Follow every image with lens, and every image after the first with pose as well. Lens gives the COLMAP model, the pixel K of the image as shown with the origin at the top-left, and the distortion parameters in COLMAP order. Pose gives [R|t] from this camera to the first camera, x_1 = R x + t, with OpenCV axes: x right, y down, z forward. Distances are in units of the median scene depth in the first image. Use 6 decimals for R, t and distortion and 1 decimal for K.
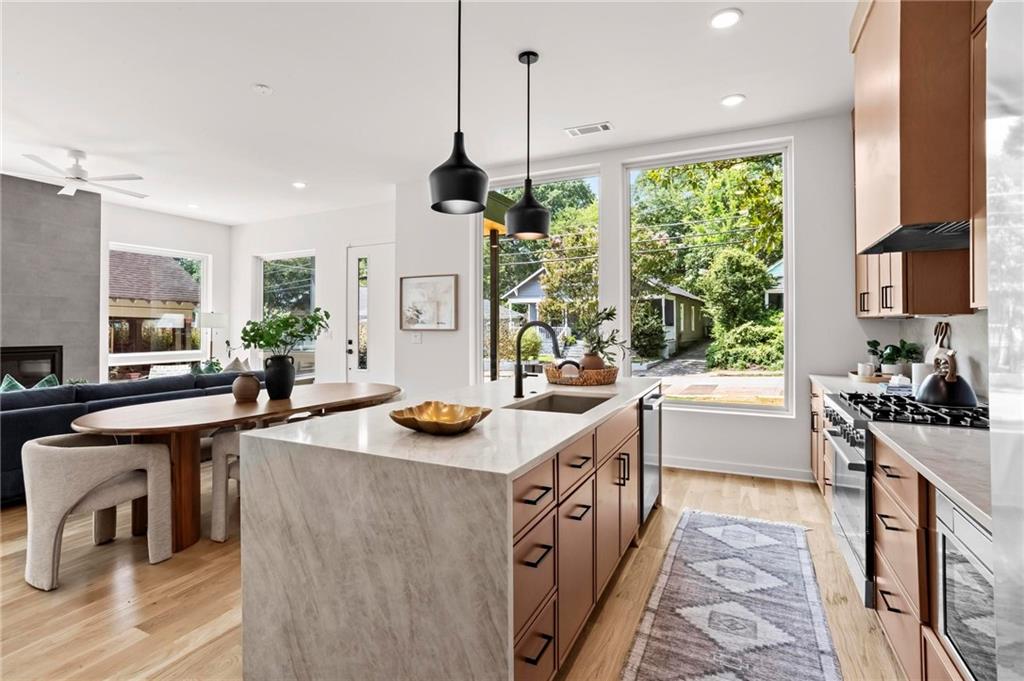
lens RADIAL K [[491.0, 0, 502.8], [0, 491.0, 328.3], [0, 0, 1]] dist [-0.034816, 0.016804]
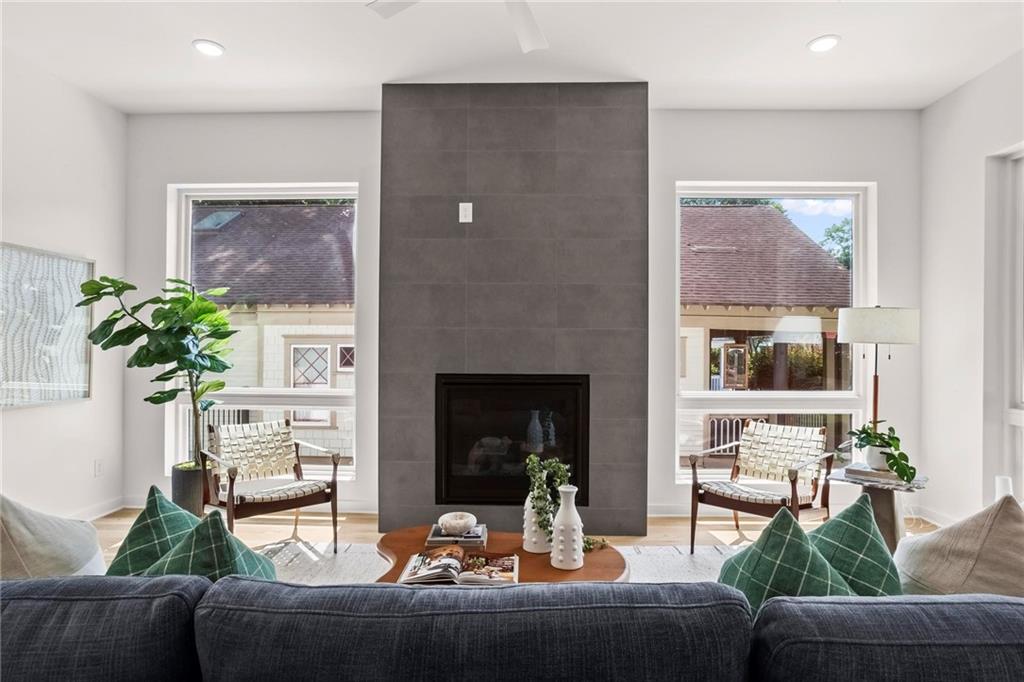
lens RADIAL K [[539.2, 0, 515.1], [0, 539.2, 345.3], [0, 0, 1]] dist [-0.021370, 0.003370]
pose [[0.419995, -0.000395, -0.907527, -0.388480], [-0.005928, 0.999977, -0.003179, 0.005089], [0.907507, 0.006715, 0.419983, 0.652257]]
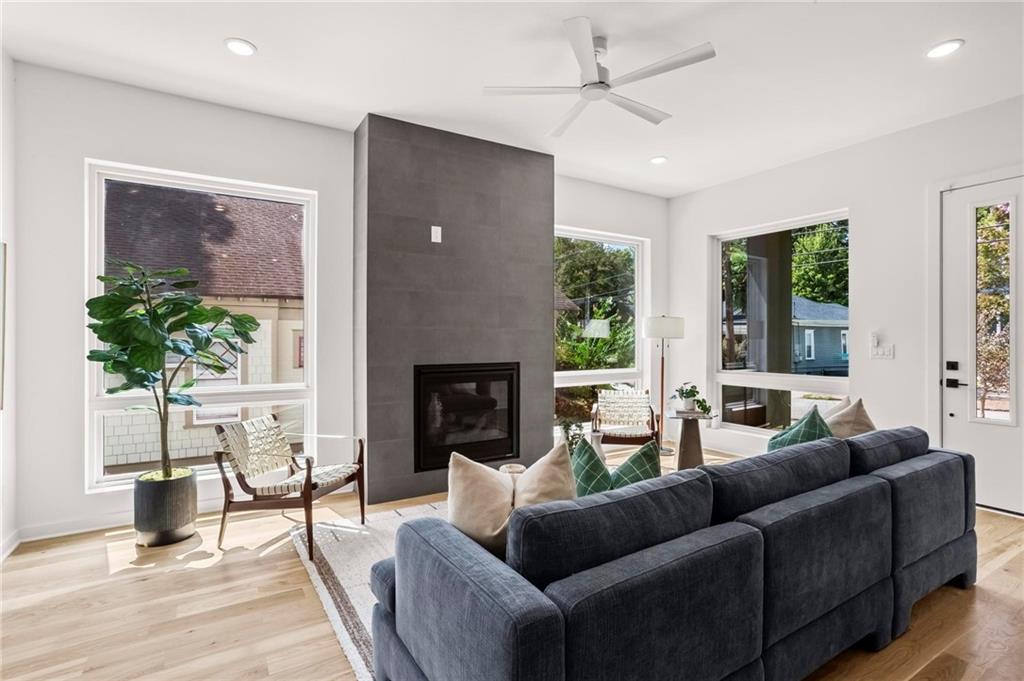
lens RADIAL K [[491.0, 0, 509.4], [0, 491.0, 343.0], [0, 0, 1]] dist [-0.034816, 0.016804]
pose [[0.843648, 0.007168, -0.536849, -0.505436], [-0.001351, 0.999936, 0.011227, -0.001965], [0.536895, -0.008746, 0.843604, 0.345396]]
